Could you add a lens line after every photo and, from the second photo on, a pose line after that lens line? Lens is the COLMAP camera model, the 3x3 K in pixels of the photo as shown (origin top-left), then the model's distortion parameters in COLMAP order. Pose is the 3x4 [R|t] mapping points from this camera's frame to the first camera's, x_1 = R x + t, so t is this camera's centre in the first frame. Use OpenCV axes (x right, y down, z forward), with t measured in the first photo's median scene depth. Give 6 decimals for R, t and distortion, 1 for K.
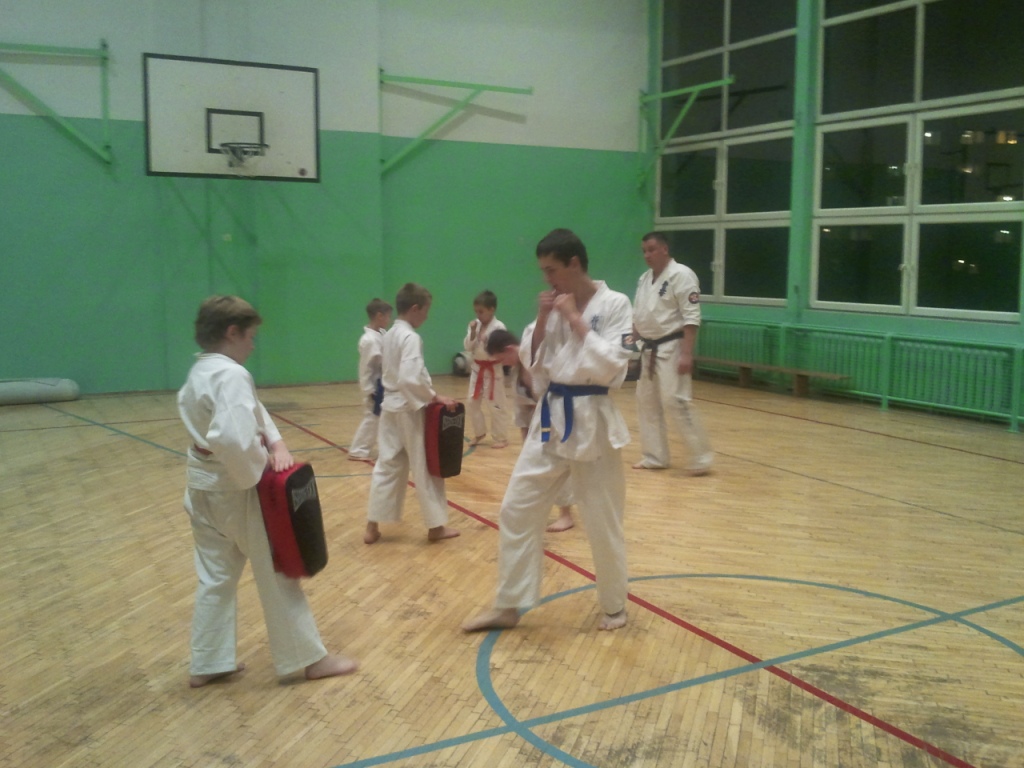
lens RADIAL K [[1009.9, 0, 505.8], [0, 1009.9, 366.4], [0, 0, 1]] dist [0.097646, -0.323032]
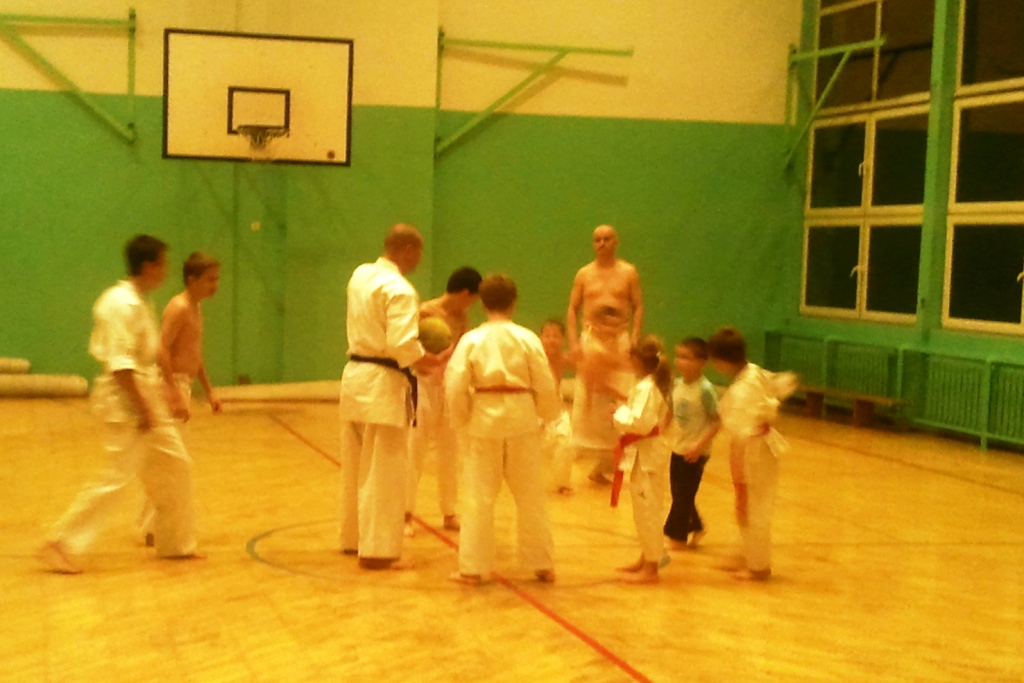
lens RADIAL K [[1743.5, 0, 424.7], [0, 1743.5, 359.3], [0, 0, 1]] dist [0.266730, -1.670475]
pose [[0.964157, 0.038336, -0.262549, 0.277058], [-0.052118, 0.997593, -0.045728, 0.051920], [0.260164, 0.057773, 0.963835, -0.432796]]
